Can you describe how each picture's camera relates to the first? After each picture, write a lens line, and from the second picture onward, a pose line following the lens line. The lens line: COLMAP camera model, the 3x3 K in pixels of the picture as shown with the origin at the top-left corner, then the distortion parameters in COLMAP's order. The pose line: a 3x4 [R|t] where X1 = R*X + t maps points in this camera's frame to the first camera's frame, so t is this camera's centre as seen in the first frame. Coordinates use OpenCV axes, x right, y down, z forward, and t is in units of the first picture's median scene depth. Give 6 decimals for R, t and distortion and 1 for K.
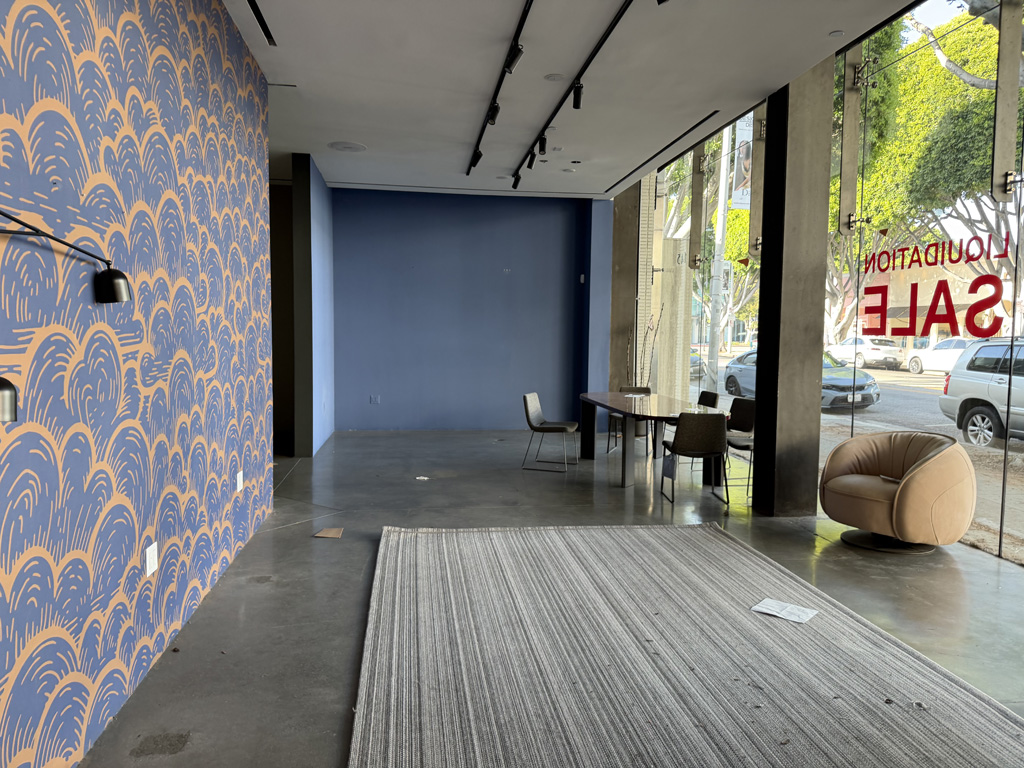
lens RADIAL K [[732.9, 0, 512.0], [0, 732.9, 384.0], [0, 0, 1]] dist [-0.004360, -0.000299]
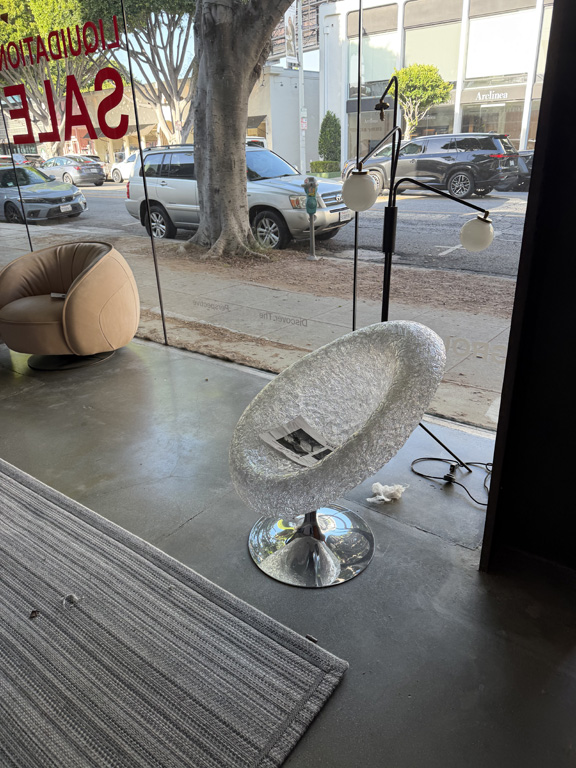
lens RADIAL K [[549.7, 0, 288.0], [0, 549.7, 384.0], [0, 0, 1]] dist [-0.004360, -0.000299]
pose [[0.712327, -0.305769, 0.631740, 0.217075], [0.086759, 0.931569, 0.353062, 0.004217], [-0.696464, -0.196687, 0.690110, 0.231381]]
